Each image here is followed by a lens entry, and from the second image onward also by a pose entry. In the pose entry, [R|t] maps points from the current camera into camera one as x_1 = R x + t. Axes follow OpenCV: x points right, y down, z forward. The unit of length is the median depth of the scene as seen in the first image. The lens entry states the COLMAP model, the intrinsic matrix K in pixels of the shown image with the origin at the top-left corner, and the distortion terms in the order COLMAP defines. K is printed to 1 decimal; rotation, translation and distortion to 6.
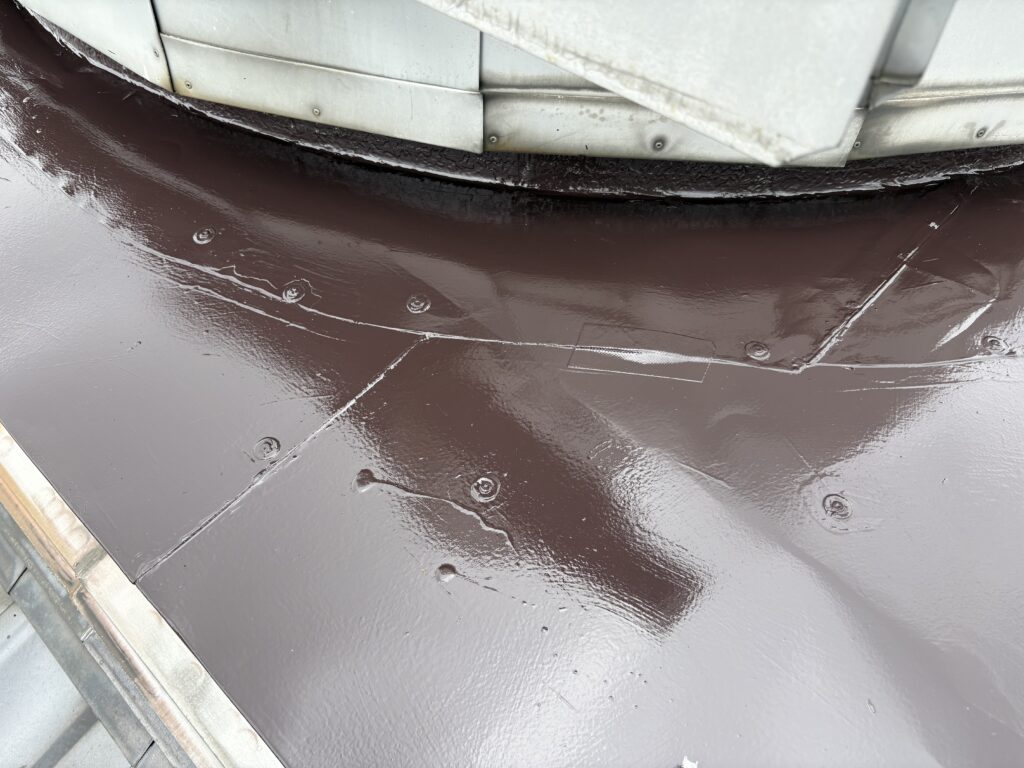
lens RADIAL K [[793.0, 0, 512.4], [0, 793.0, 379.5], [0, 0, 1]] dist [0.003151, -0.013769]
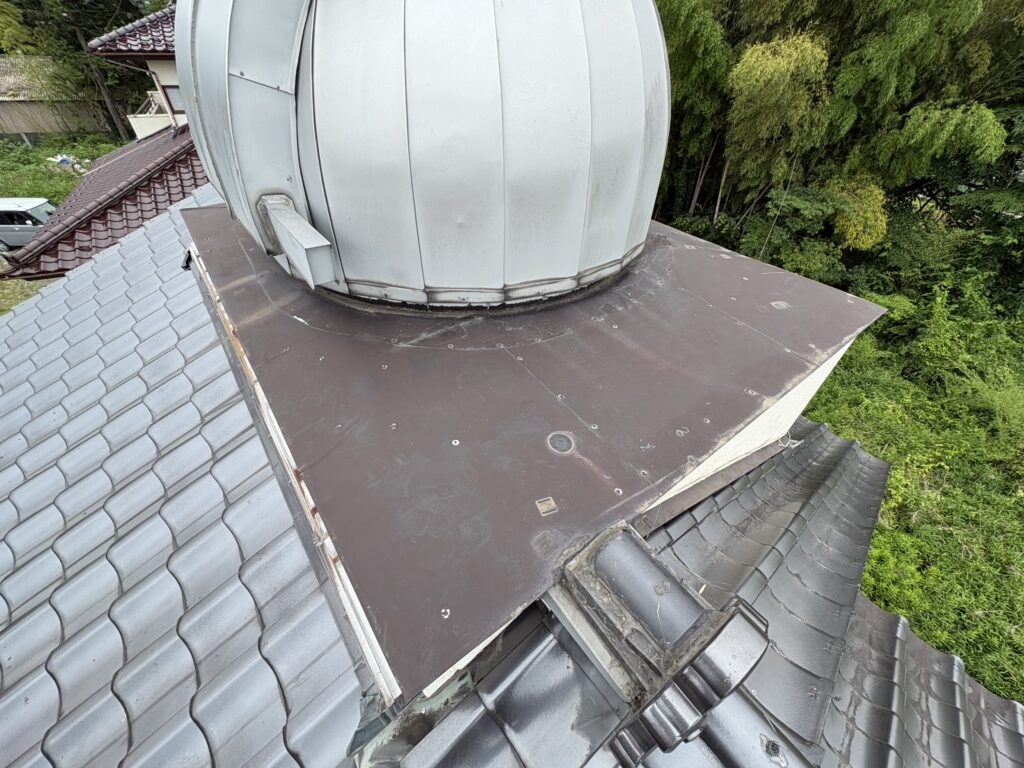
lens RADIAL K [[418.3, 0, 508.8], [0, 418.3, 384.2], [0, 0, 1]] dist [-0.002416, 0.000379]
pose [[0.984582, 0.108166, -0.137471, 1.250399], [-0.124317, 0.985568, -0.114899, 0.379436], [0.123059, 0.130217, 0.983819, -1.171906]]
